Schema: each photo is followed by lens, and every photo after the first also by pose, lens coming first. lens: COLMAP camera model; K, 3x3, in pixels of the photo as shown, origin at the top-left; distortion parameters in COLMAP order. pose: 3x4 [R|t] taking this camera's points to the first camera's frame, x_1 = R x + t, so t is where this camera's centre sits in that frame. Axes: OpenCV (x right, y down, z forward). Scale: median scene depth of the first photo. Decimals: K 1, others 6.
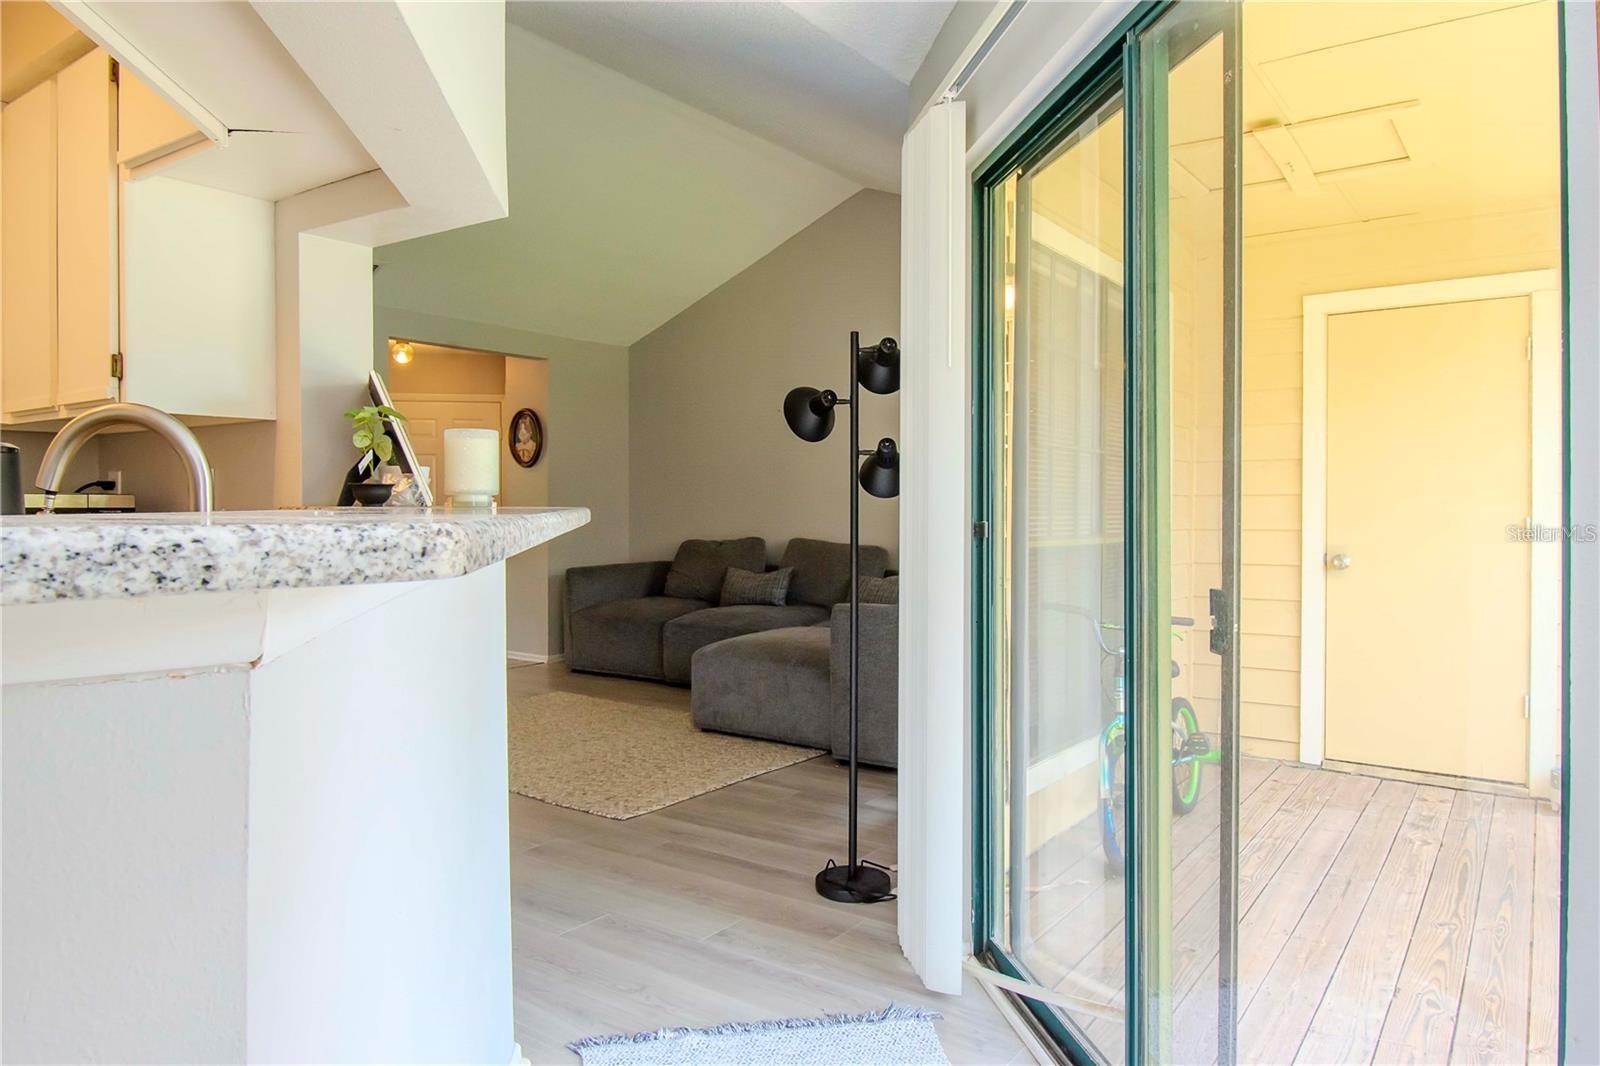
lens RADIAL K [[1059.5, 0, 806.6], [0, 1059.5, 516.2], [0, 0, 1]] dist [0.007095, -0.005022]
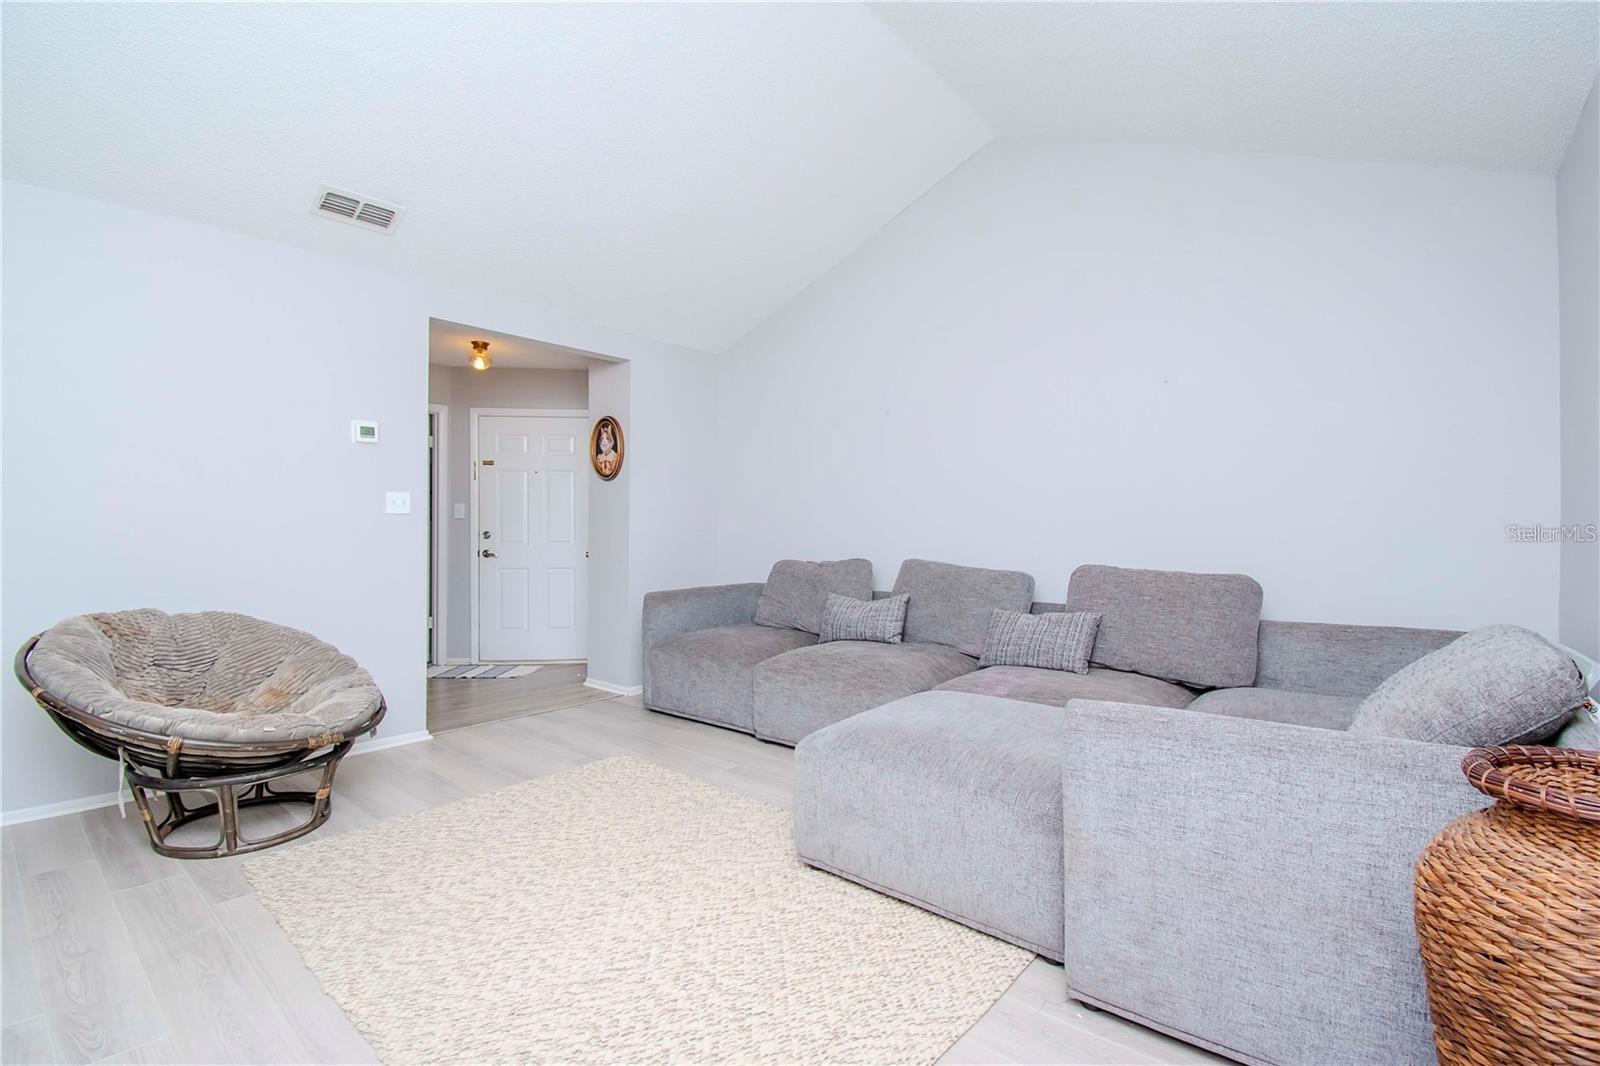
lens RADIAL K [[742.9, 0, 795.8], [0, 742.9, 535.0], [0, 0, 1]] dist [-0.009410, -0.010208]
pose [[0.996630, 0.005671, -0.081837, -0.052432], [-0.006209, 0.999961, -0.006326, 0.005233], [0.081798, 0.006813, 0.996626, 0.407385]]
